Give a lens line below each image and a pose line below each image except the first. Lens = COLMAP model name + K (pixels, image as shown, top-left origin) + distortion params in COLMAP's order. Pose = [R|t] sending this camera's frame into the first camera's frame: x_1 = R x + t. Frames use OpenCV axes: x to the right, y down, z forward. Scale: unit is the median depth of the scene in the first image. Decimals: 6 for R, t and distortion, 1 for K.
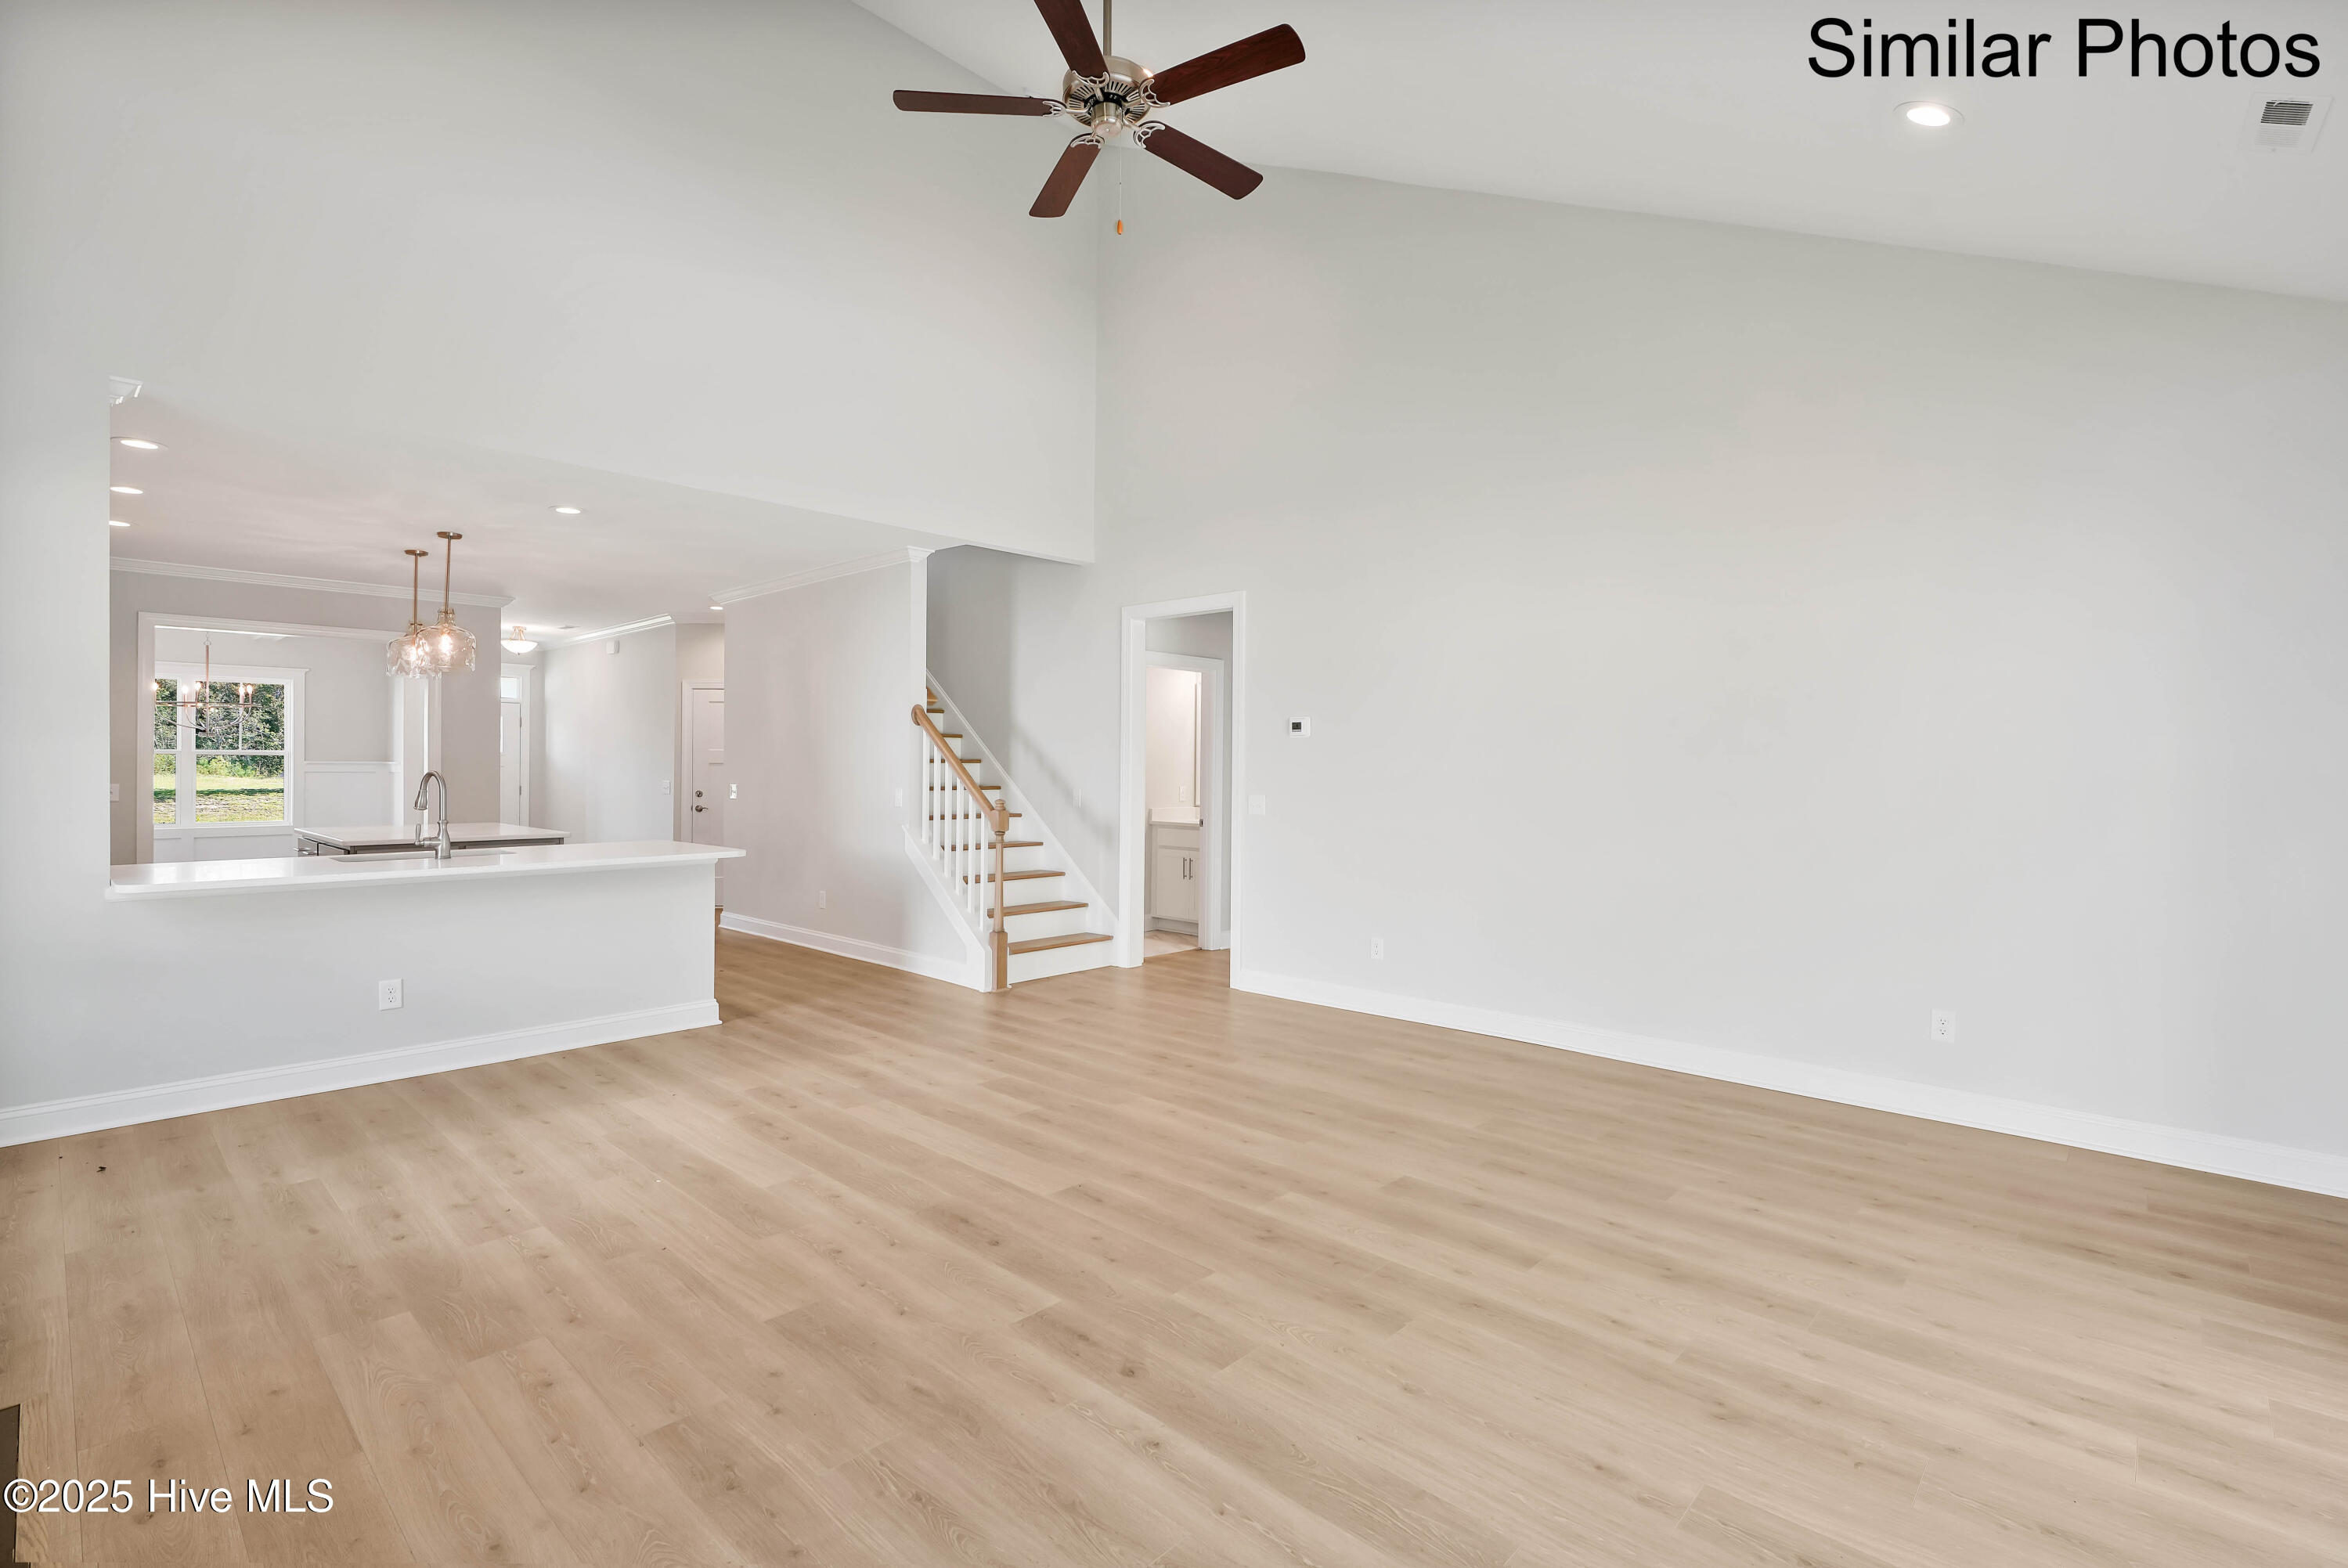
lens RADIAL K [[1060.5, 0, 1168.1], [0, 1060.5, 774.0], [0, 0, 1]] dist [-0.005743, -0.000669]
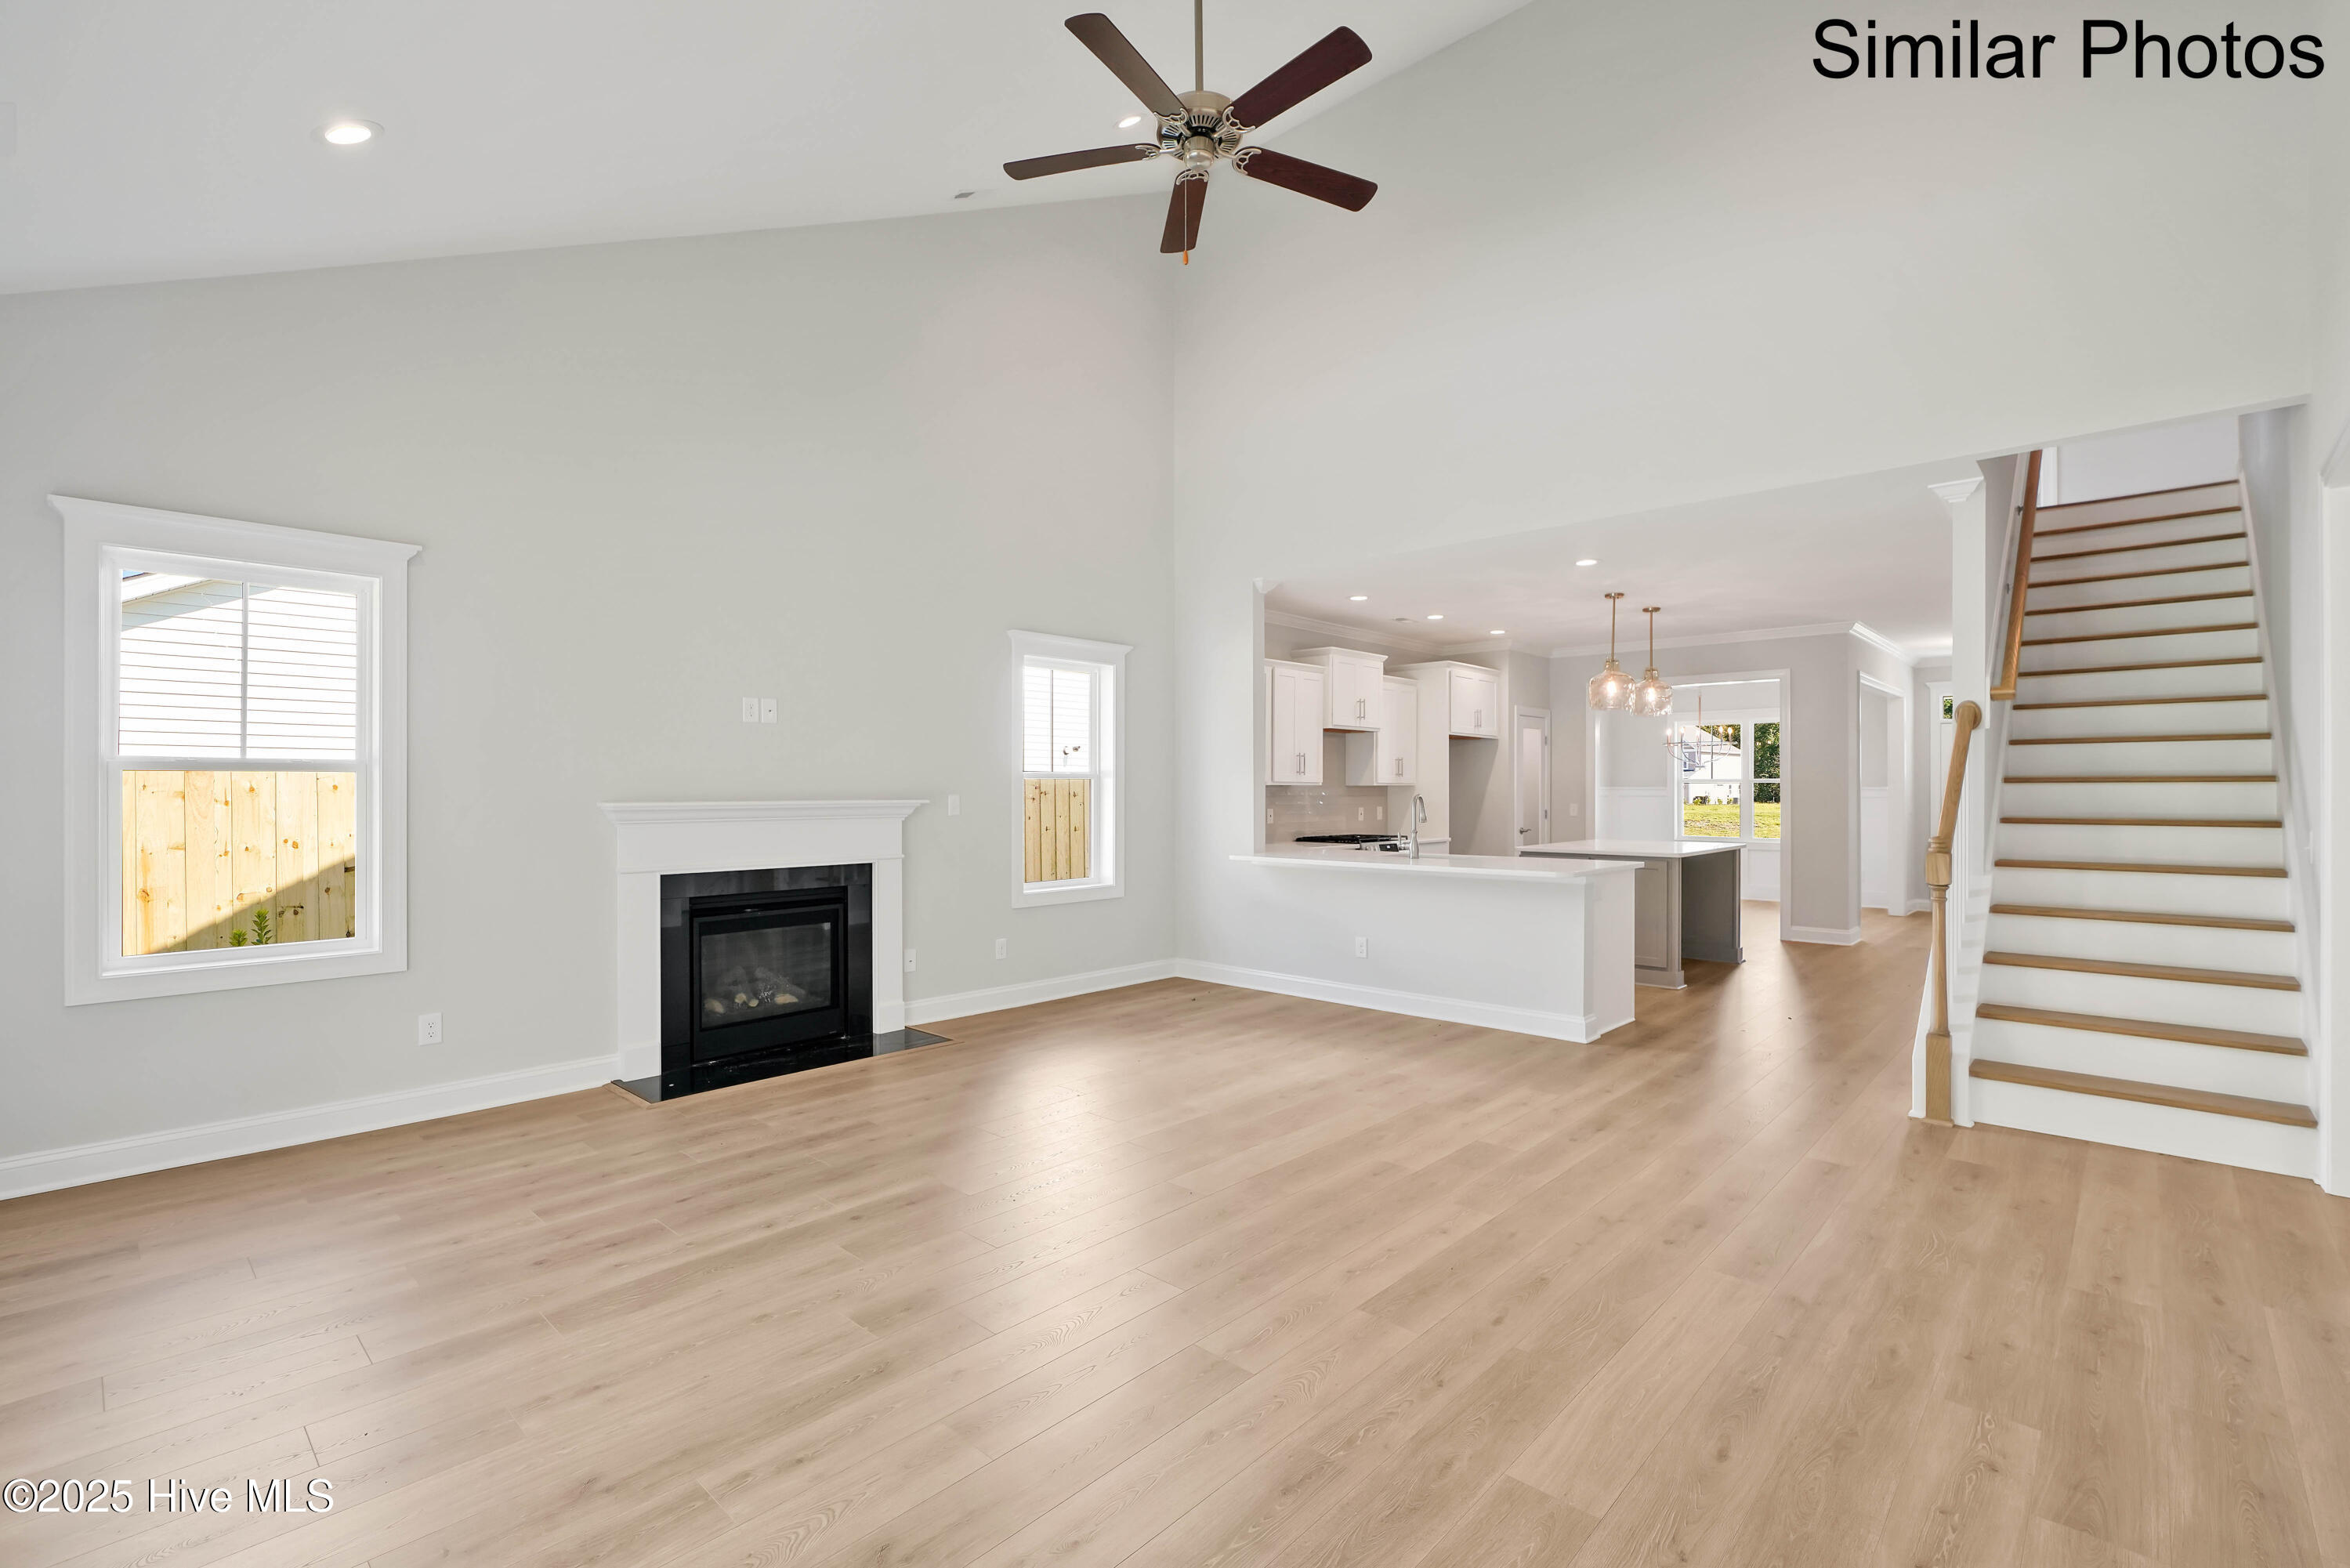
lens RADIAL K [[1061.4, 0, 1192.6], [0, 1061.4, 779.8], [0, 0, 1]] dist [-0.005743, -0.000669]
pose [[0.010156, -0.014833, -0.999838, 0.761608], [-0.005943, 0.999871, -0.014894, 0.000851], [0.999931, 0.006094, 0.010067, 0.786728]]
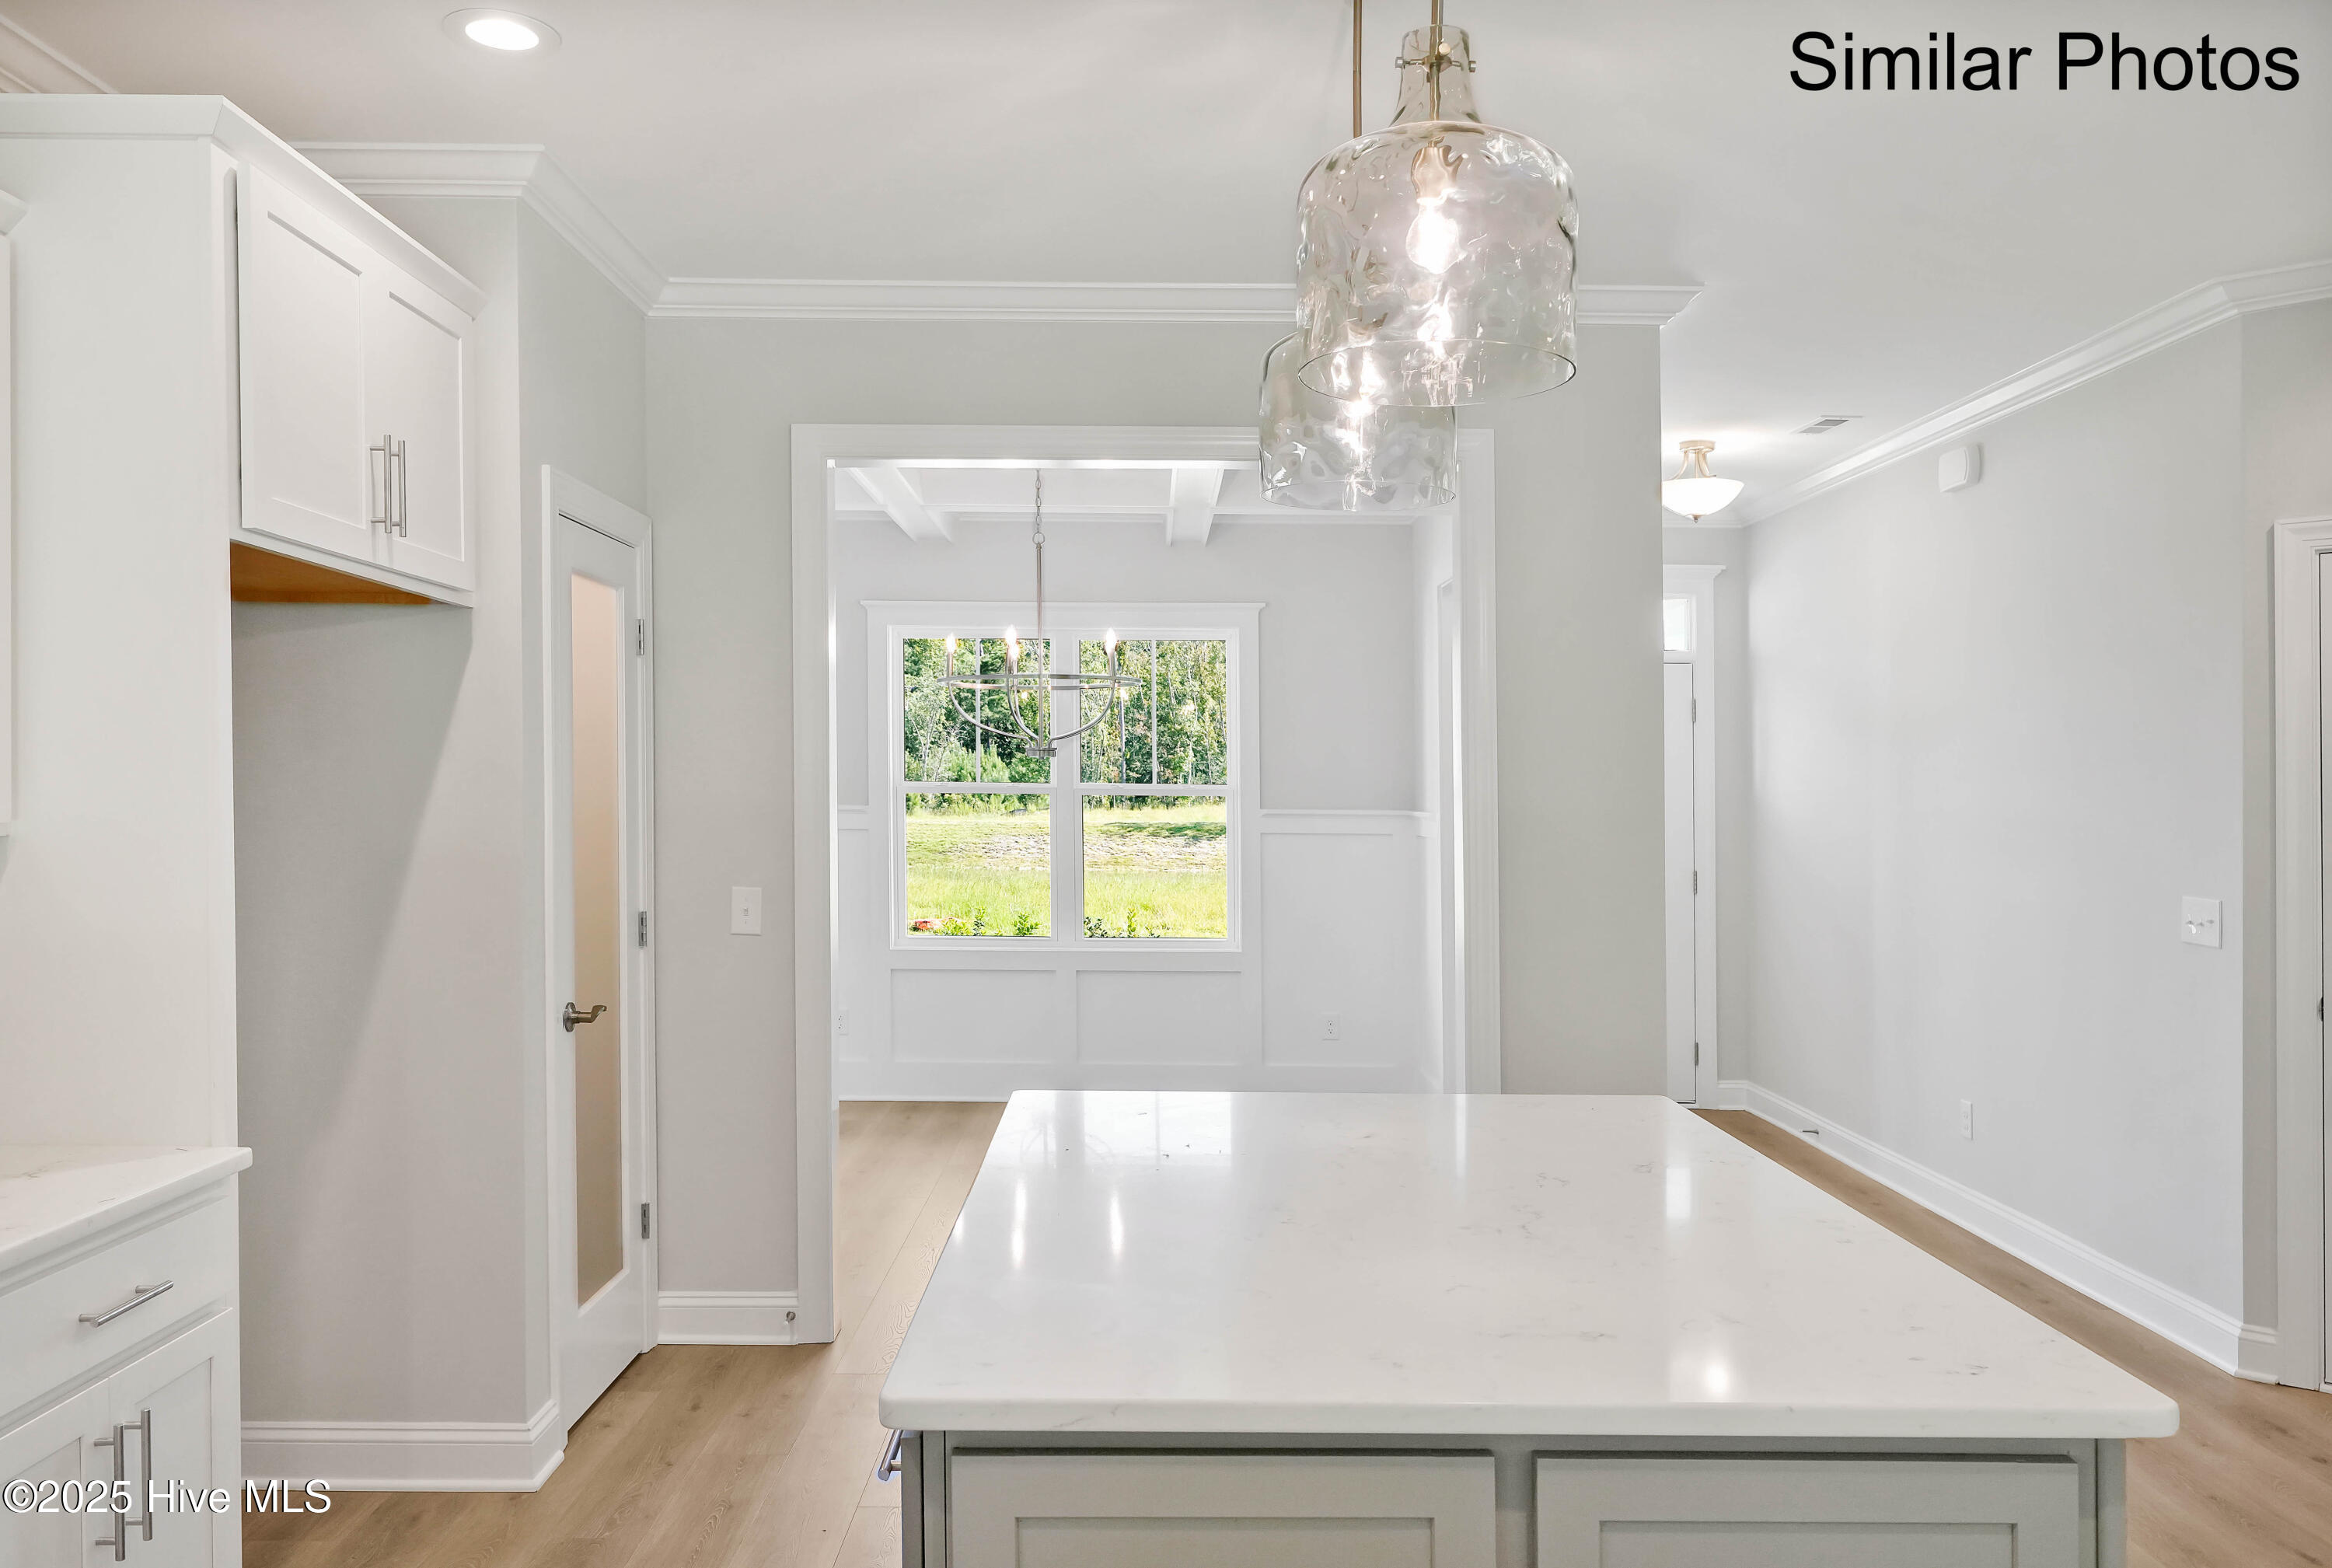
lens RADIAL K [[1809.3, 0, 1191.3], [0, 1809.3, 835.5], [0, 0, 1]] dist [0.009022, 0.001637]
pose [[0.689564, 0.019972, -0.723949, -0.725328], [-0.008281, 0.999772, 0.019694, -0.039108], [0.724177, -0.007585, 0.689572, 1.140428]]
